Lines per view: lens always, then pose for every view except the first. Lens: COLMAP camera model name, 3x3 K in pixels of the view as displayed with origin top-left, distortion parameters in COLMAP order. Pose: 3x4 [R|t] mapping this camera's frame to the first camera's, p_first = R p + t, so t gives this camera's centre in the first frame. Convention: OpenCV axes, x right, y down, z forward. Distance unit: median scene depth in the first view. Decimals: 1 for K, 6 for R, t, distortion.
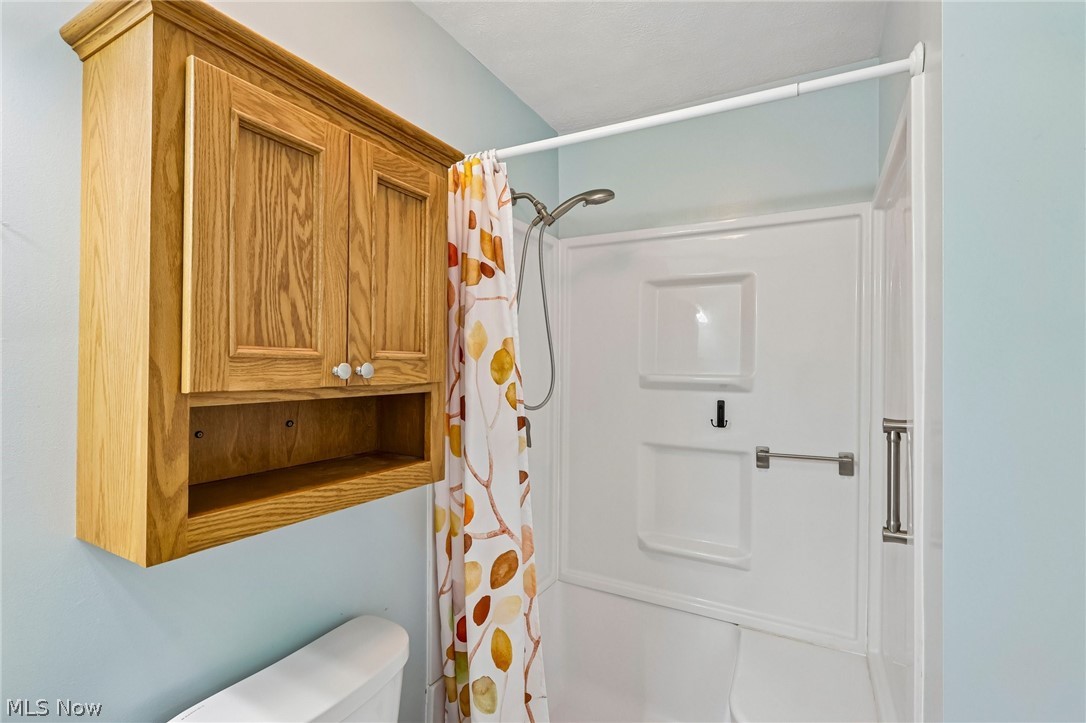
lens RADIAL K [[502.5, 0, 543.0], [0, 502.5, 362.9], [0, 0, 1]] dist [-0.001790, 0.001010]
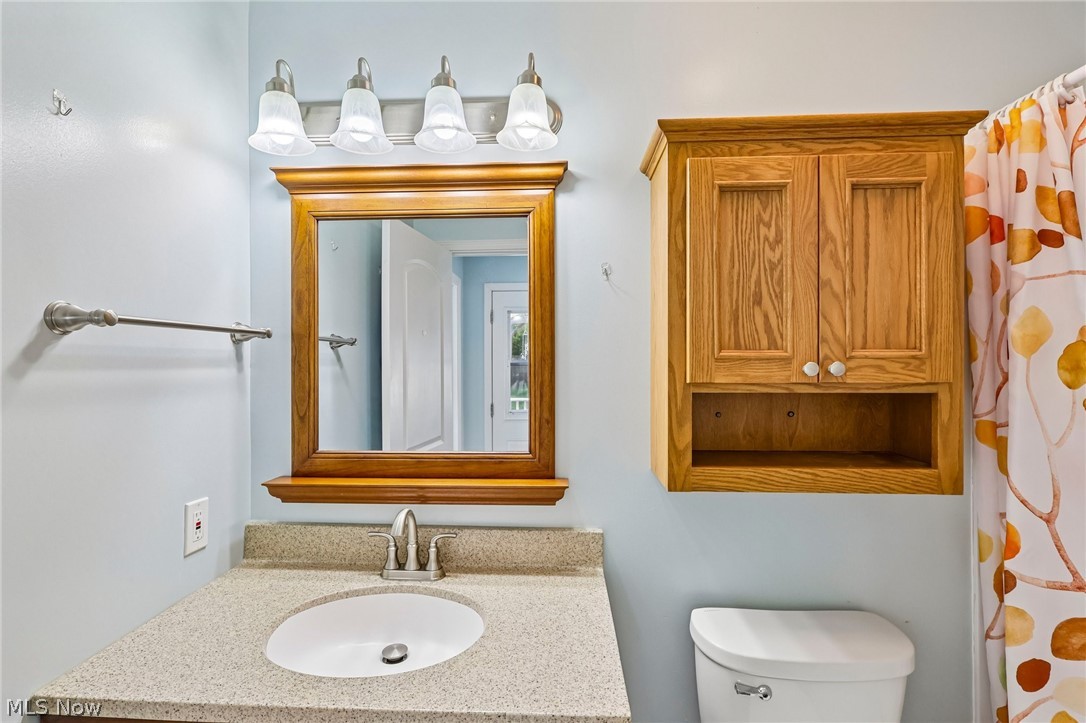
lens RADIAL K [[502.5, 0, 540.2], [0, 502.5, 363.4], [0, 0, 1]] dist [-0.001790, 0.001010]
pose [[0.445526, -0.005788, -0.895250, 0.305878], [0.008284, 0.999963, -0.002342, 0.000744], [0.895230, -0.006373, 0.445558, -0.047896]]
